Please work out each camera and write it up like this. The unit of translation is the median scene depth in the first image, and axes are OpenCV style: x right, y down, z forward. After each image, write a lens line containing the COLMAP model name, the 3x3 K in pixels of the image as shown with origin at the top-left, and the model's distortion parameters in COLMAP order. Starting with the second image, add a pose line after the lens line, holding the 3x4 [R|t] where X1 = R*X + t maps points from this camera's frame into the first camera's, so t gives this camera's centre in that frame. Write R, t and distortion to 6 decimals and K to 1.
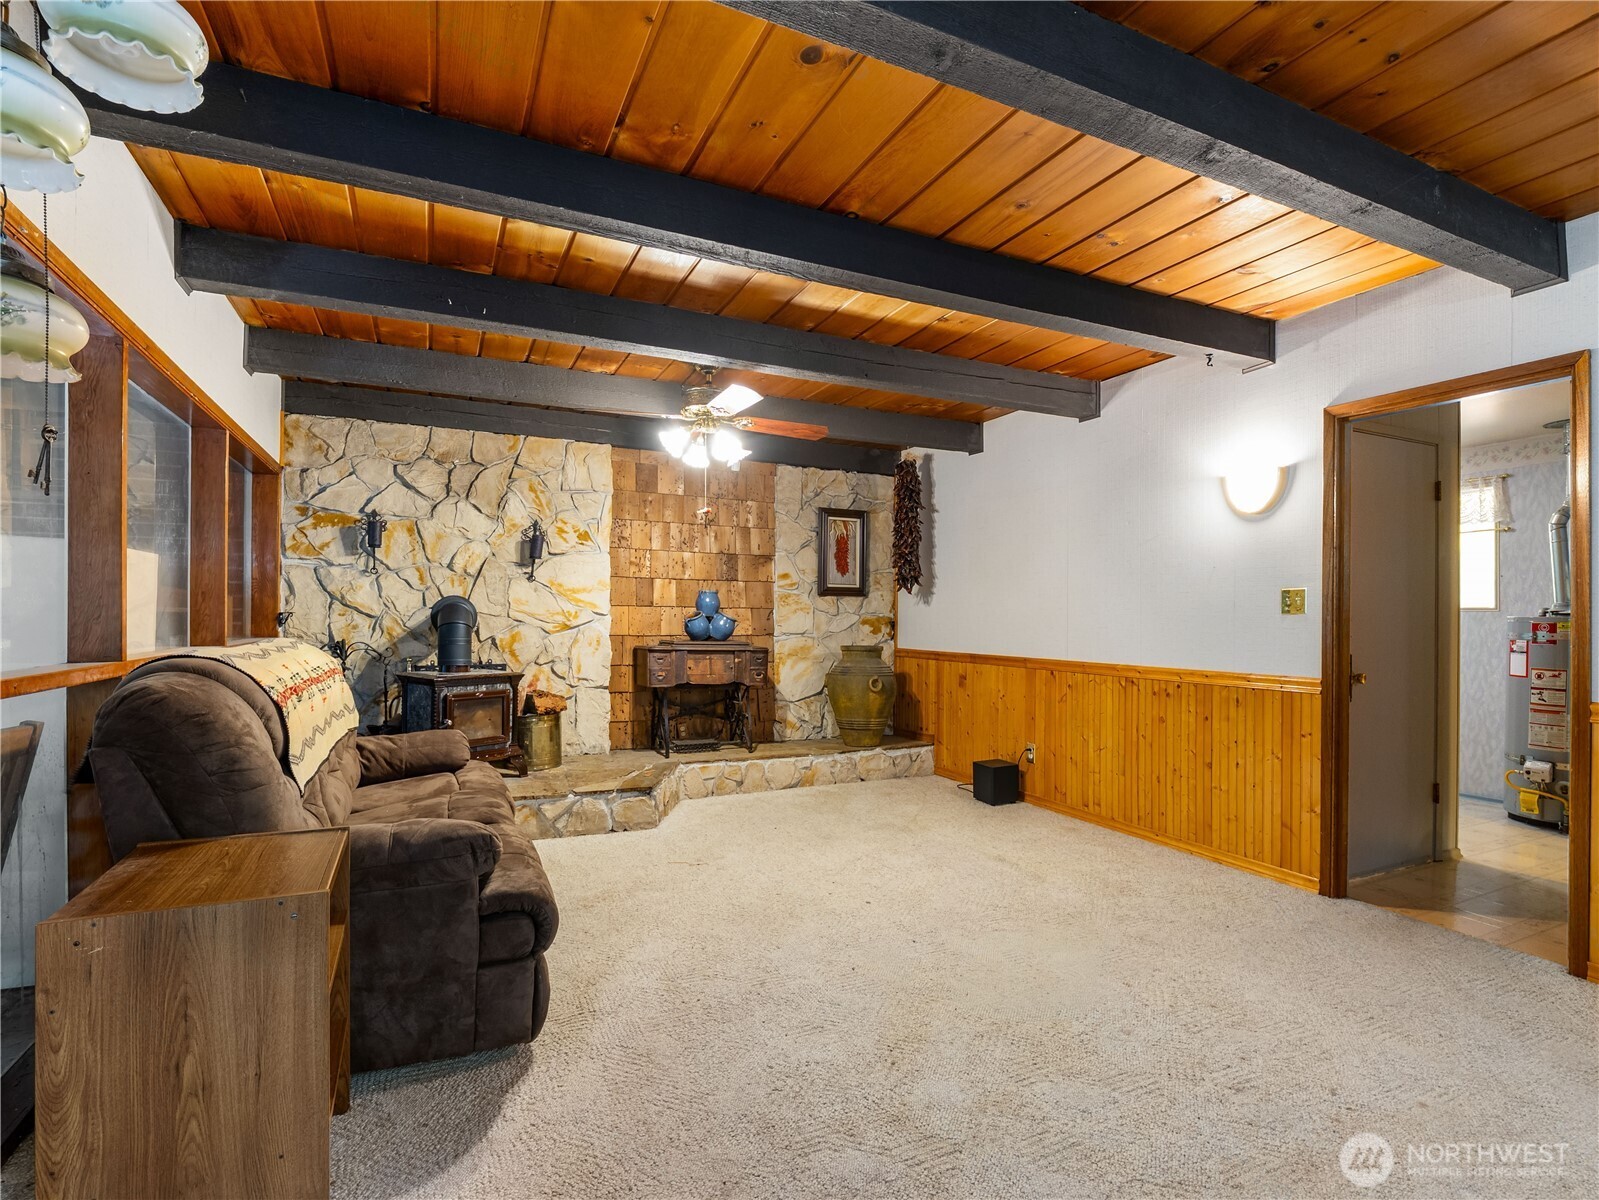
lens RADIAL K [[786.3, 0, 799.1], [0, 786.3, 612.6], [0, 0, 1]] dist [-0.005250, -0.001923]
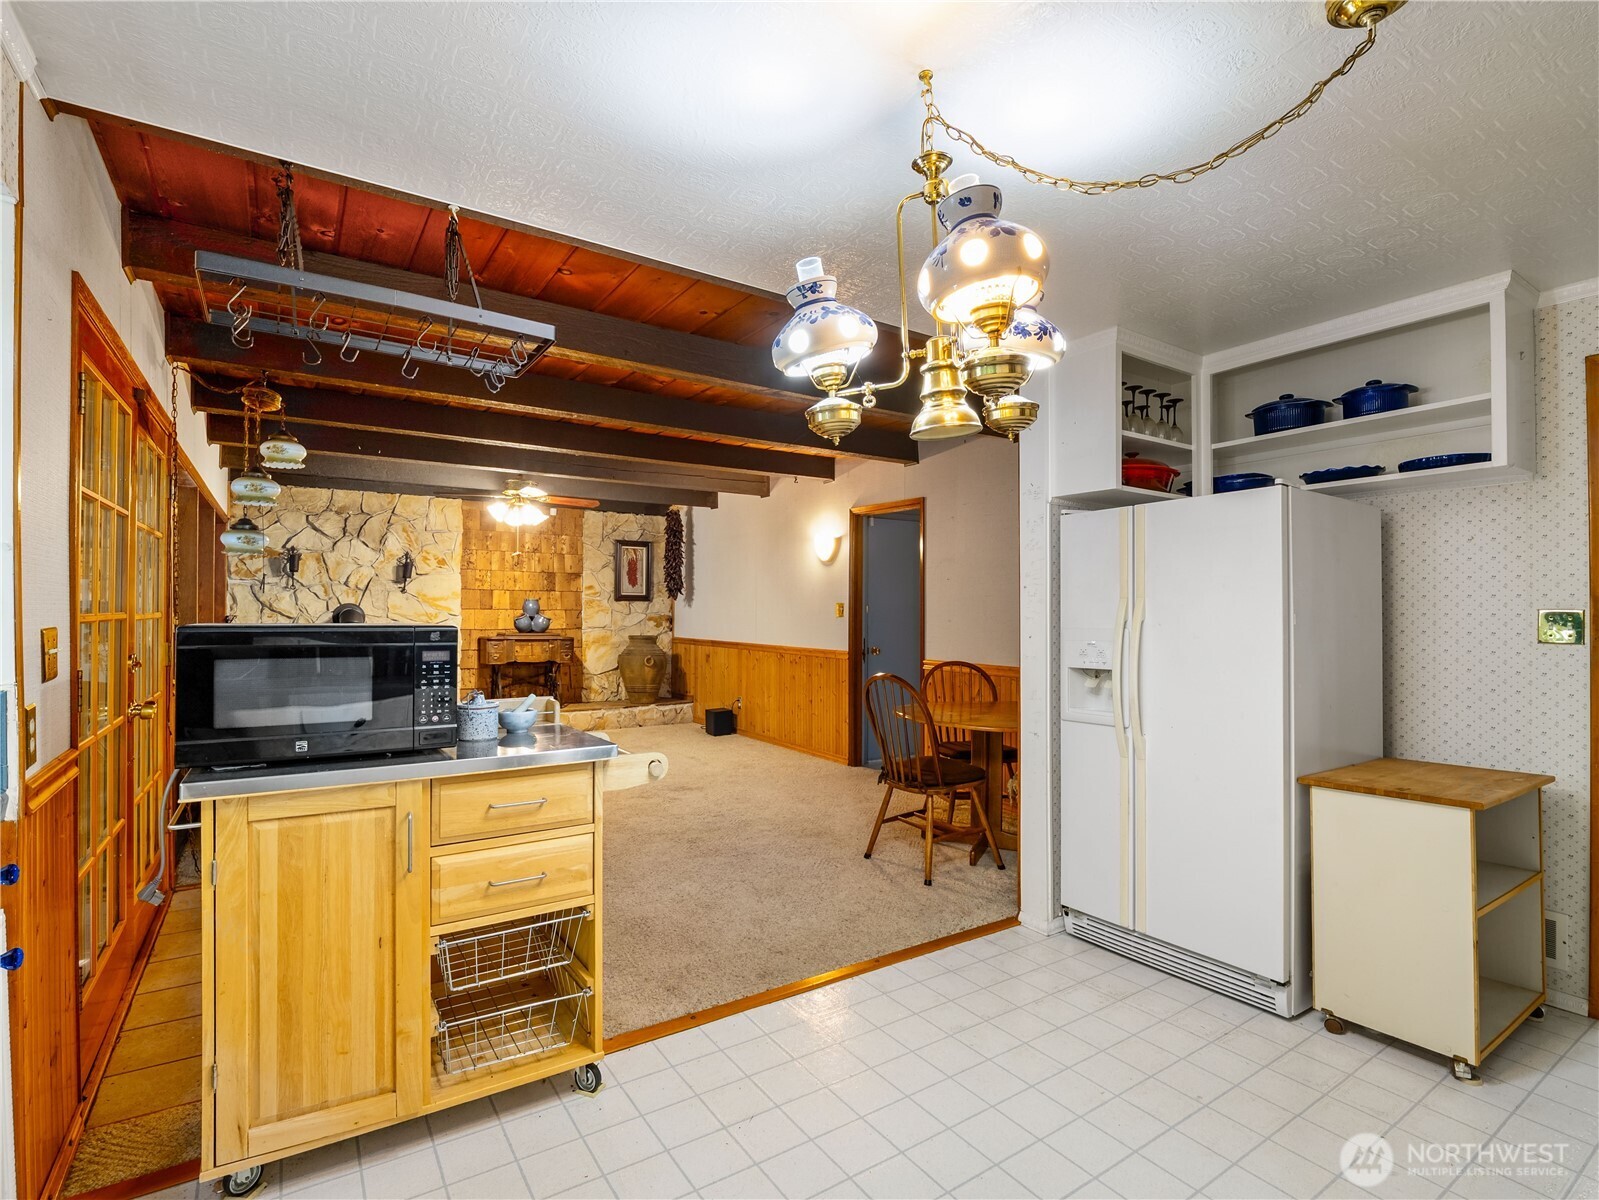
lens RADIAL K [[786.3, 0, 801.3], [0, 786.3, 596.0], [0, 0, 1]] dist [-0.005250, -0.001923]
pose [[0.988887, 0.001374, 0.148665, 0.164765], [-0.000084, 0.999962, -0.008683, -0.019861], [-0.148672, 0.008574, 0.988849, -0.526240]]
